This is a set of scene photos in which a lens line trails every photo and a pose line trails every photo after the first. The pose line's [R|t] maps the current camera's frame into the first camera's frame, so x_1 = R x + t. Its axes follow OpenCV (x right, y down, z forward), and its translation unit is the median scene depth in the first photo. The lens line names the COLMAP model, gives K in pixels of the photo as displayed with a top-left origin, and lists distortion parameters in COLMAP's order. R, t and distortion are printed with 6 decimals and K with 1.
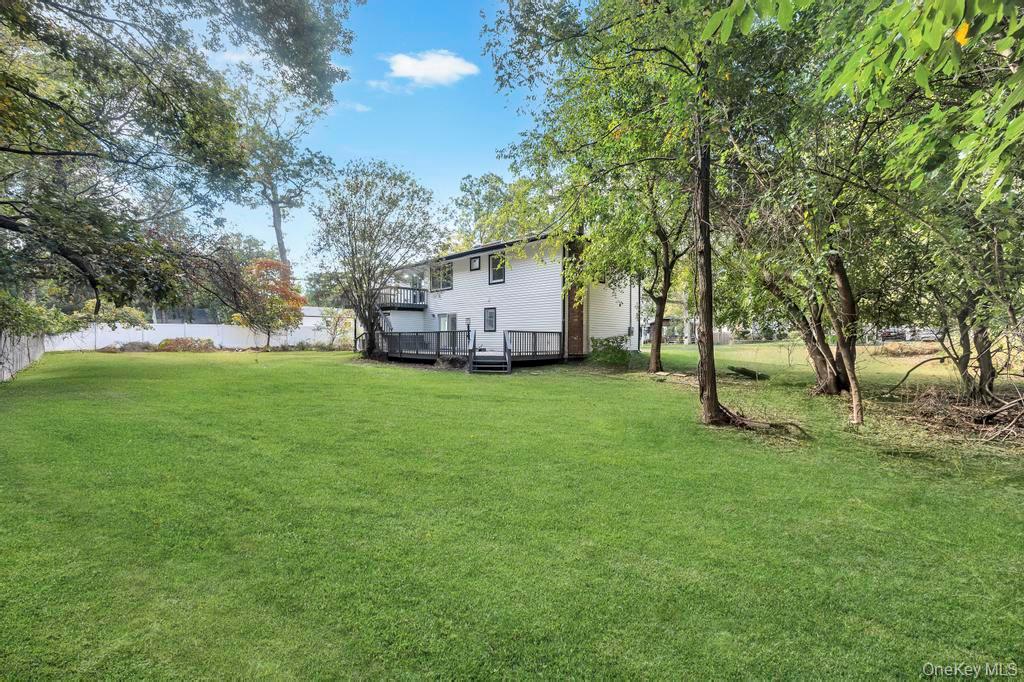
lens RADIAL K [[416.7, 0, 512.0], [0, 416.7, 341.0], [0, 0, 1]] dist [-0.000007, 0.000007]
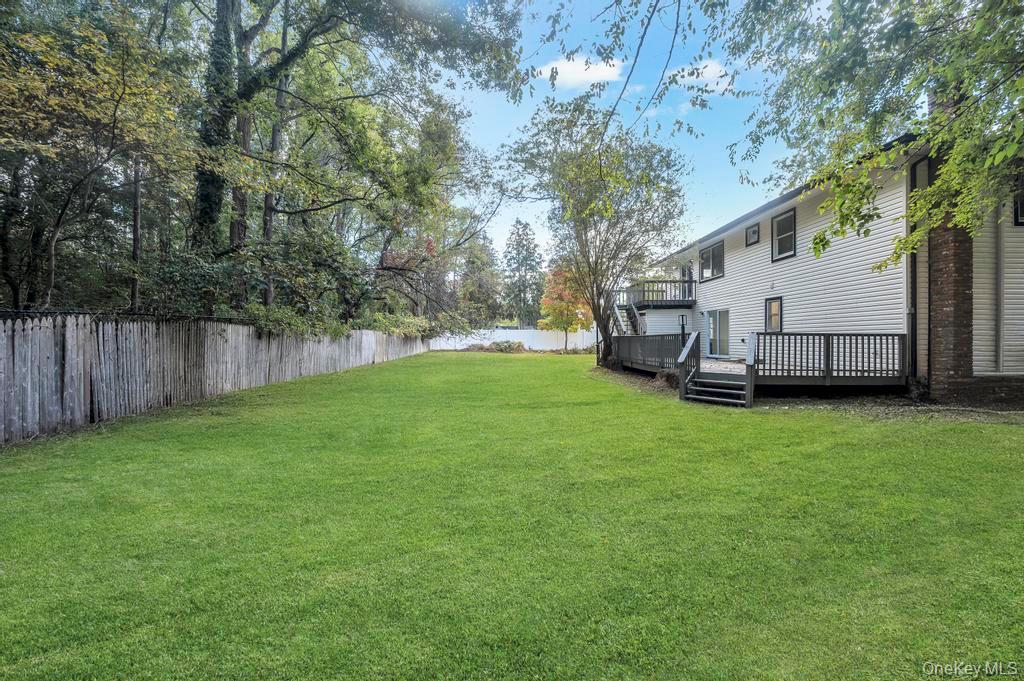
lens RADIAL K [[416.7, 0, 512.0], [0, 416.7, 340.5], [0, 0, 1]] dist [-0.000007, 0.000007]
pose [[0.702097, 0.004765, -0.712065, 0.129067], [-0.011792, 0.999918, -0.004936, -0.004799], [0.711983, 0.011862, 0.702096, 0.255428]]
